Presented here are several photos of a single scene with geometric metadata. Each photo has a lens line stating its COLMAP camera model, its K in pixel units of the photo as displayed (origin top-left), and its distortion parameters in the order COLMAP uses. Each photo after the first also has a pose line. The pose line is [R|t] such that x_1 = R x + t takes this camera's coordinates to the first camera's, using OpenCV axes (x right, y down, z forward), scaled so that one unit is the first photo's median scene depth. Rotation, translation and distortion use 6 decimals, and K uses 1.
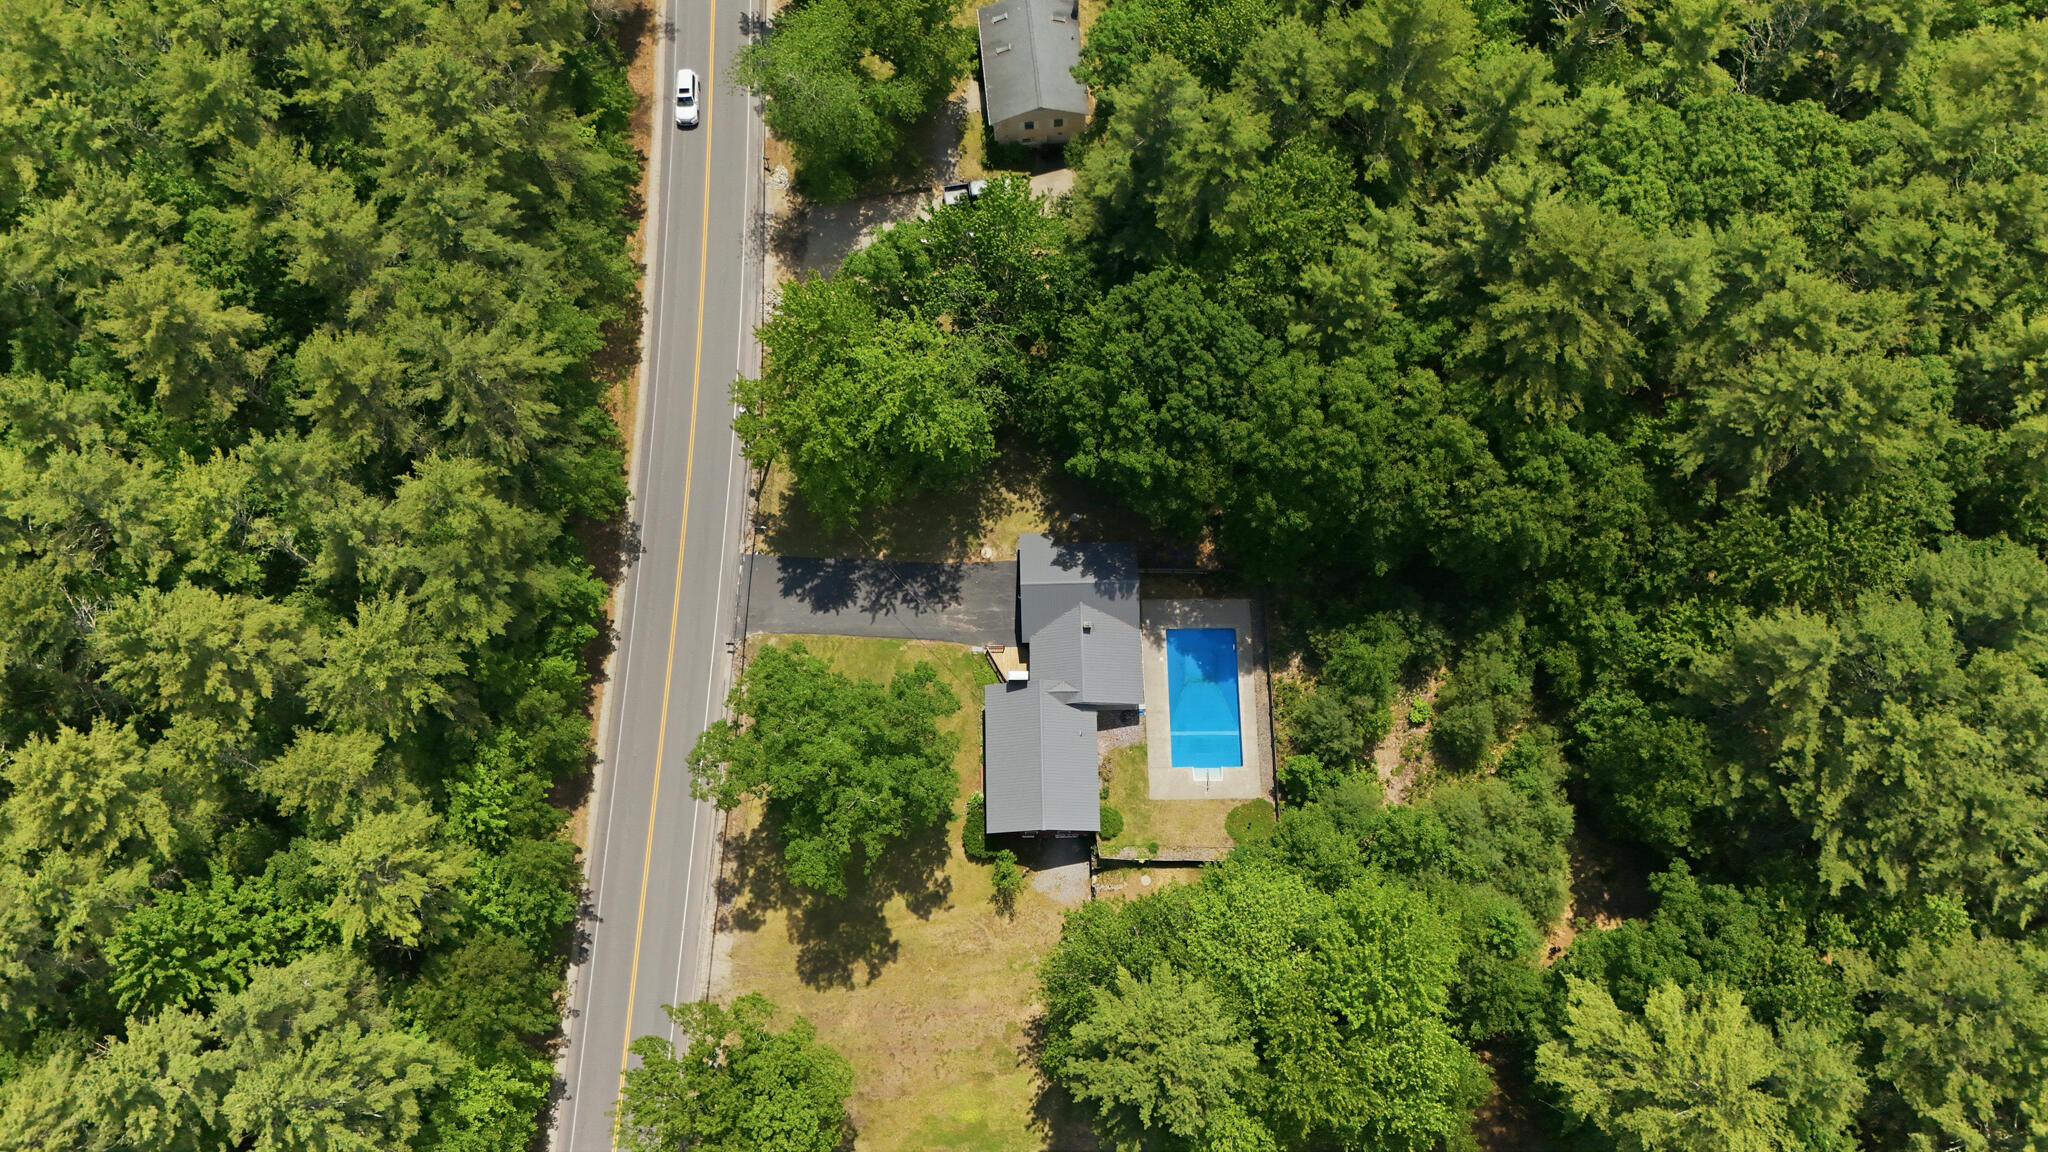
lens RADIAL K [[1522.3, 0, 1034.6], [0, 1522.3, 618.2], [0, 0, 1]] dist [0.134199, -0.065841]
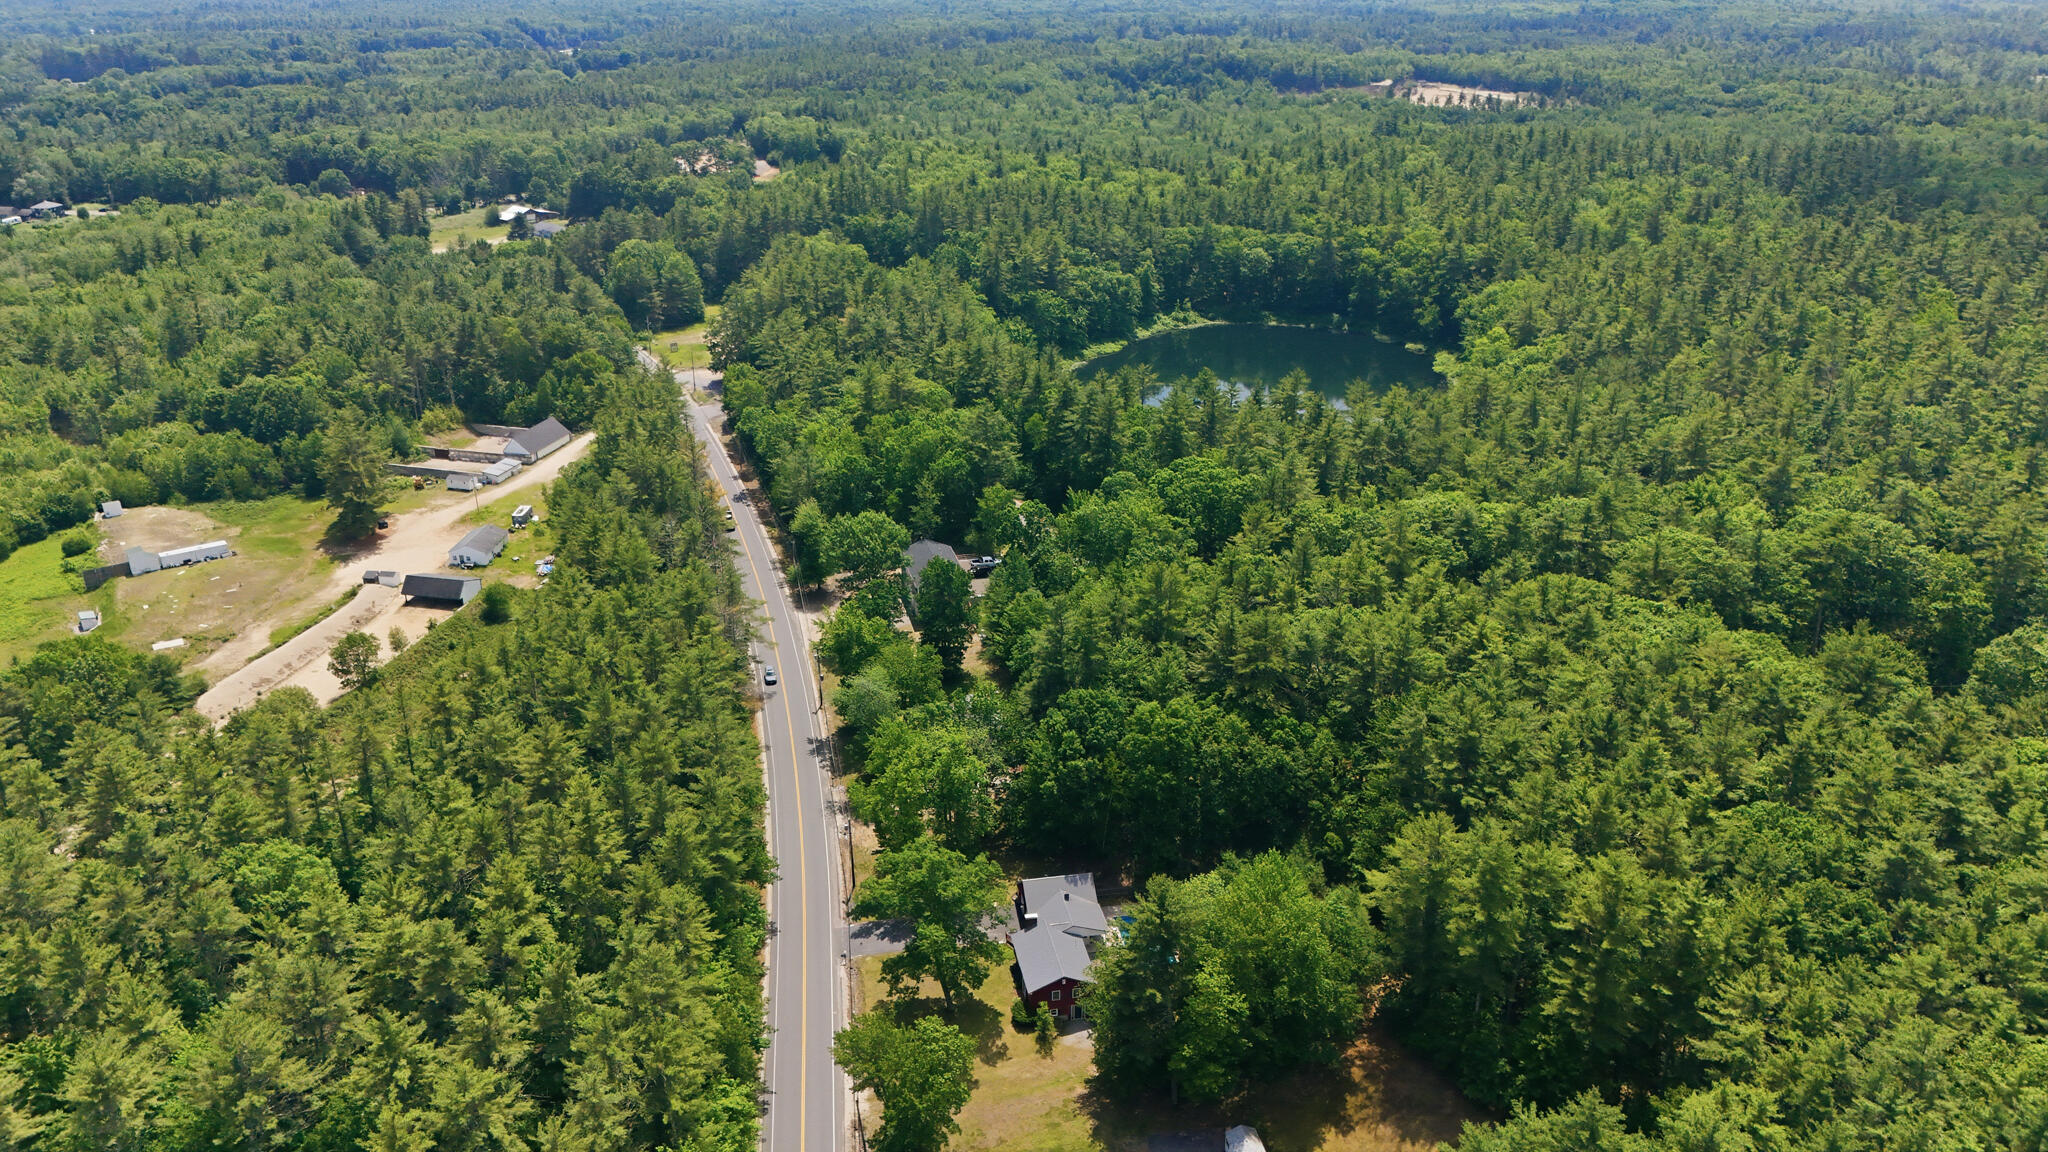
lens RADIAL K [[1493.6, 0, 1024.0], [0, 1493.6, 576.0], [0, 0, 1]] dist [0.080463, -0.085320]
pose [[0.984865, -0.057707, 0.163433, -0.253702], [0.164057, 0.614545, -0.771635, 1.030983], [-0.055908, 0.786768, 0.614711, -0.270448]]
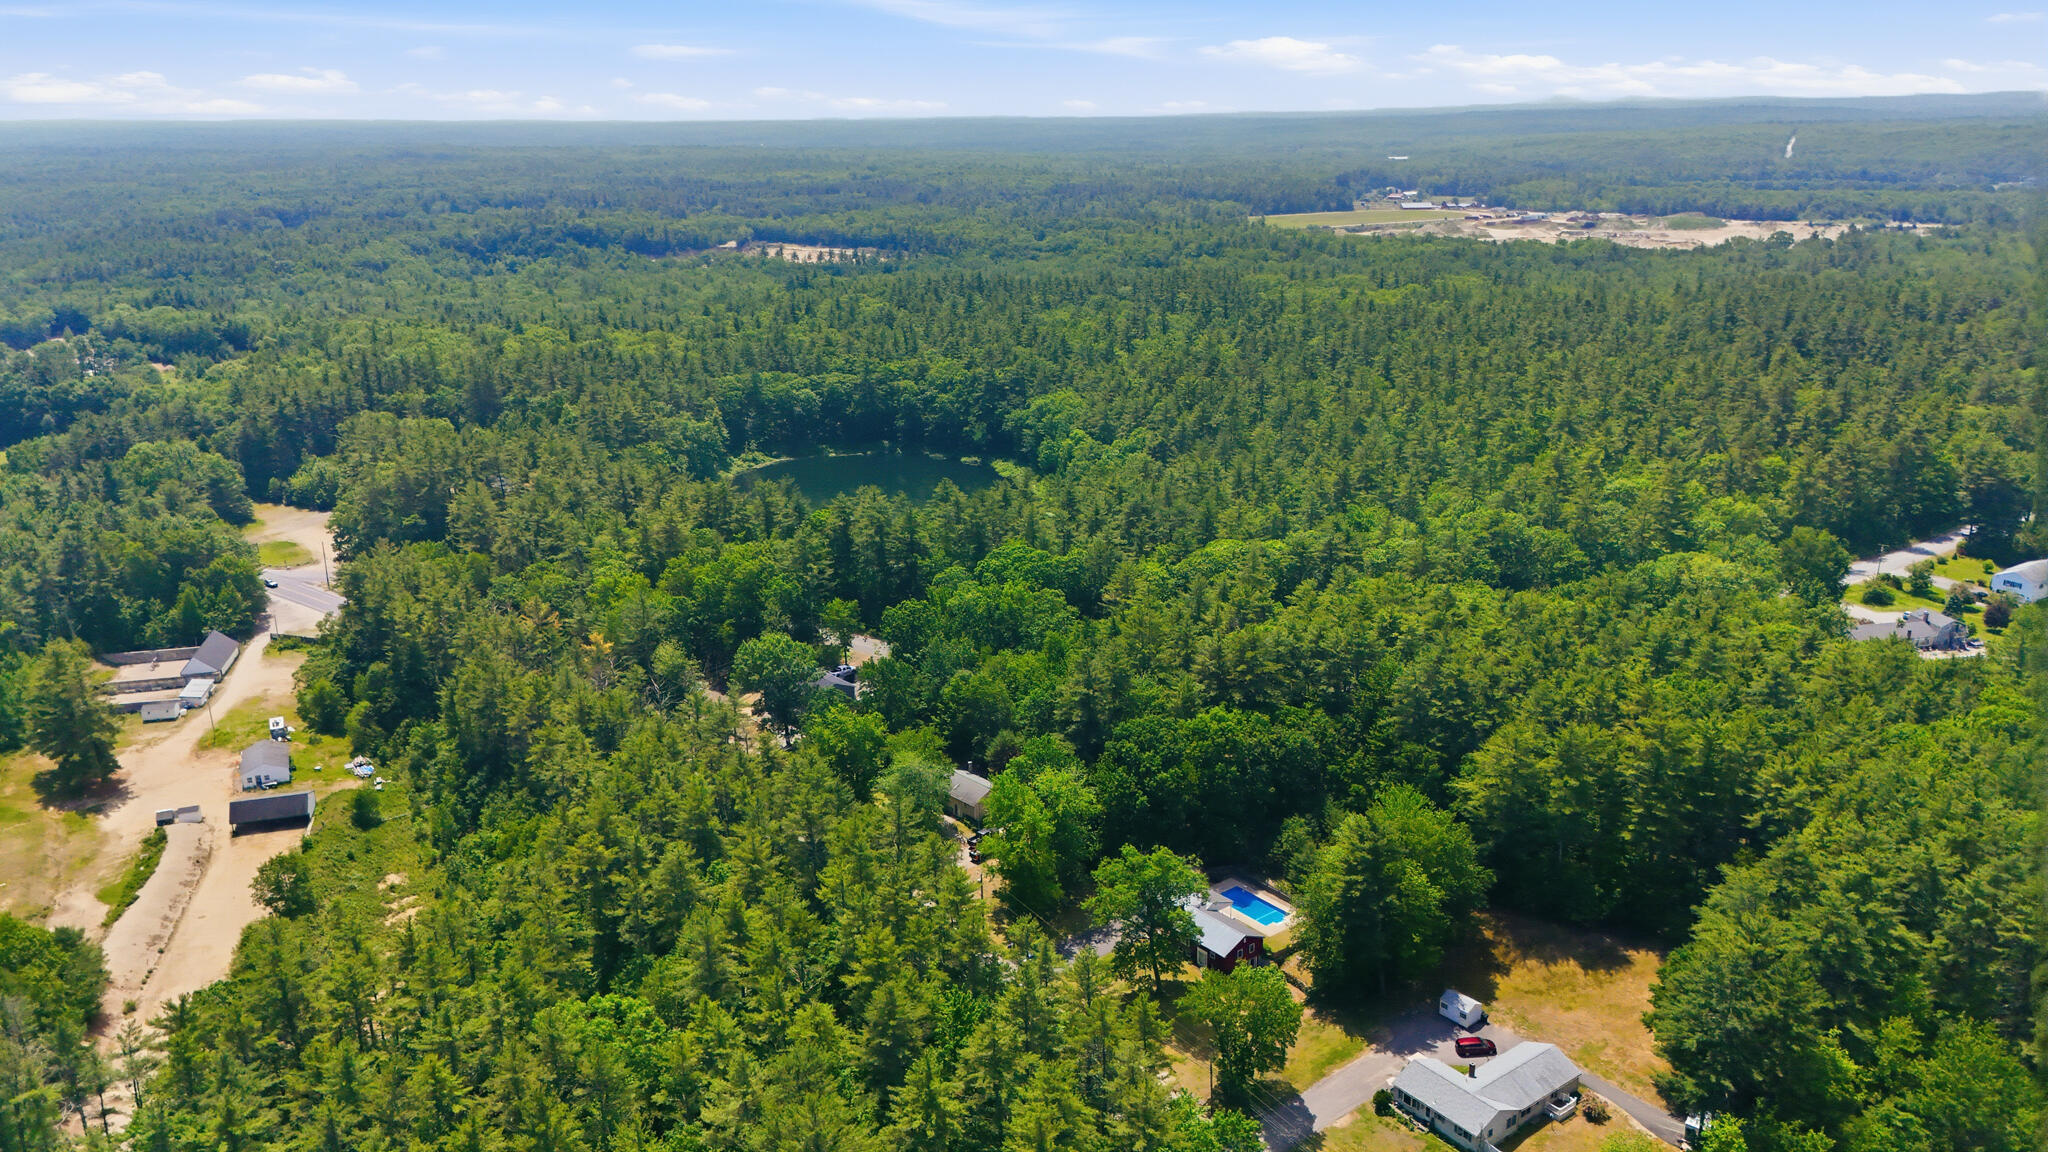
lens RADIAL K [[1493.6, 0, 1024.0], [0, 1493.6, 576.0], [0, 0, 1]] dist [0.080463, -0.085320]
pose [[0.789834, -0.180961, 0.586016, -1.182722], [0.592294, 0.473092, -0.652205, 0.950600], [-0.159216, 0.862228, 0.480846, -0.246019]]
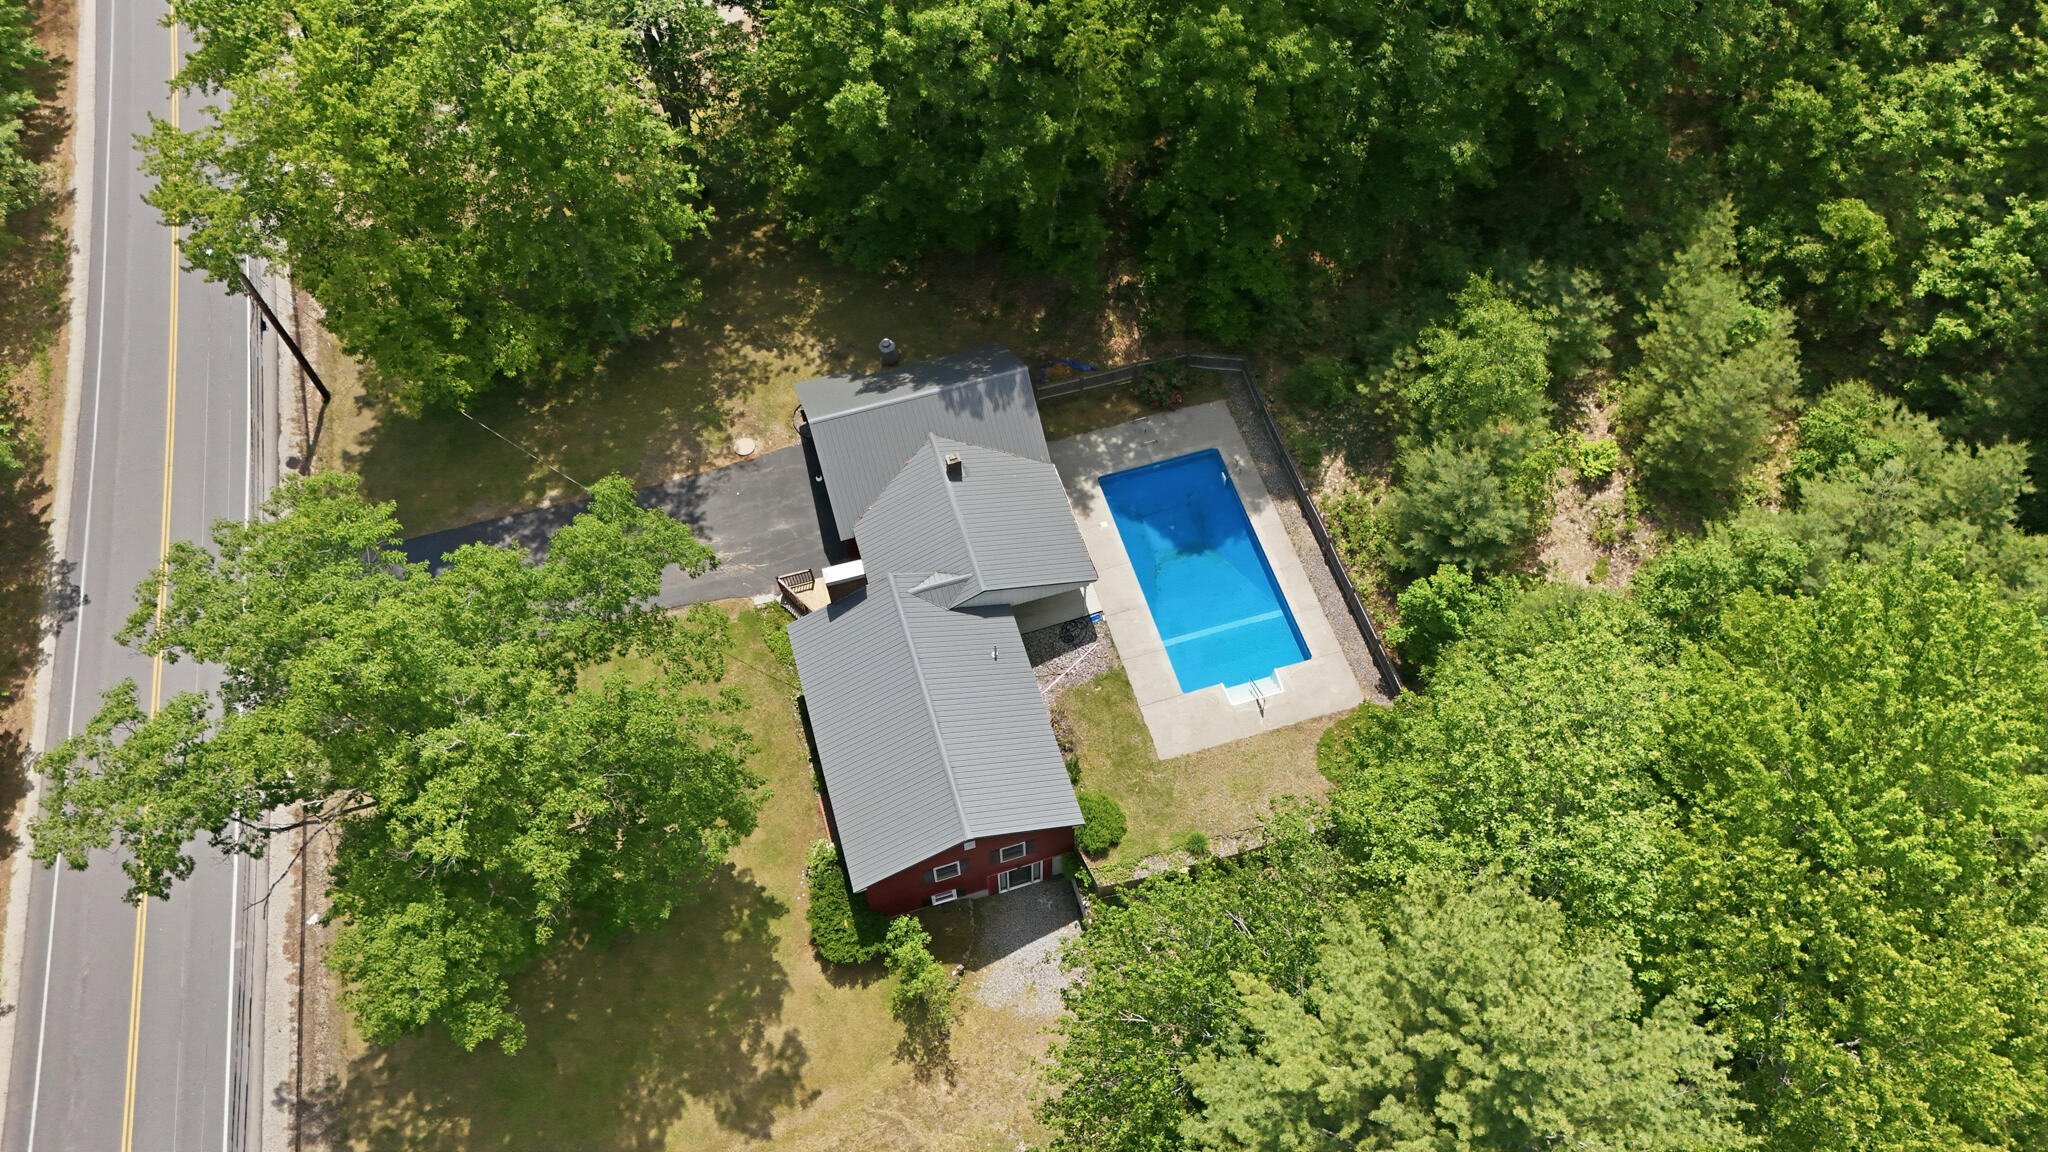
lens RADIAL K [[1533.7, 0, 1024.0], [0, 1533.7, 576.0], [0, 0, 1]] dist [0.073429, -0.095374]
pose [[0.961234, -0.231323, 0.150062, -0.028620], [0.266041, 0.921096, -0.284261, 0.193993], [-0.072465, 0.313164, 0.946930, 0.509506]]
